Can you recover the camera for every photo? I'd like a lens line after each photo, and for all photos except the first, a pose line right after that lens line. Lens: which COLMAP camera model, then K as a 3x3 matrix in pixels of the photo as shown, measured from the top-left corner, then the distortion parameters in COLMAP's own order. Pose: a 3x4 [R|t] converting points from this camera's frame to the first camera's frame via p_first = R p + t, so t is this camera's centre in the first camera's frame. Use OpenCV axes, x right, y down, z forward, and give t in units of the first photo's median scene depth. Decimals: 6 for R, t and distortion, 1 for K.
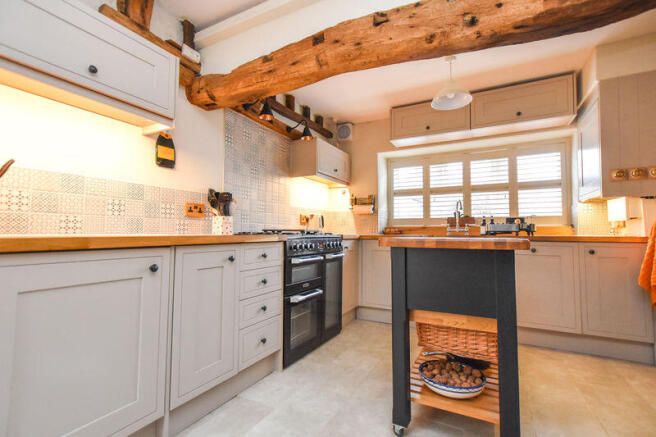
lens RADIAL K [[303.7, 0, 328.0], [0, 303.7, 218.5], [0, 0, 1]] dist [0.004968, 0.000619]
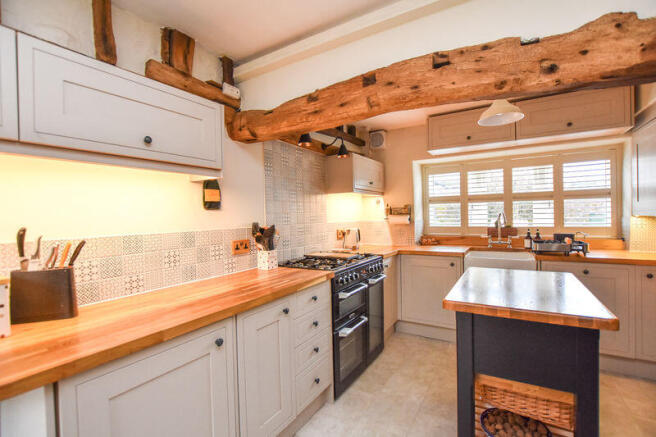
lens RADIAL K [[297.4, 0, 328.0], [0, 297.4, 218.5], [0, 0, 1]] dist [-0.025562, 0.000719]
pose [[0.997276, -0.026579, -0.068806, -0.082177], [0.030735, 0.997721, 0.060068, -0.172923], [0.067052, -0.062019, 0.995820, 0.048512]]
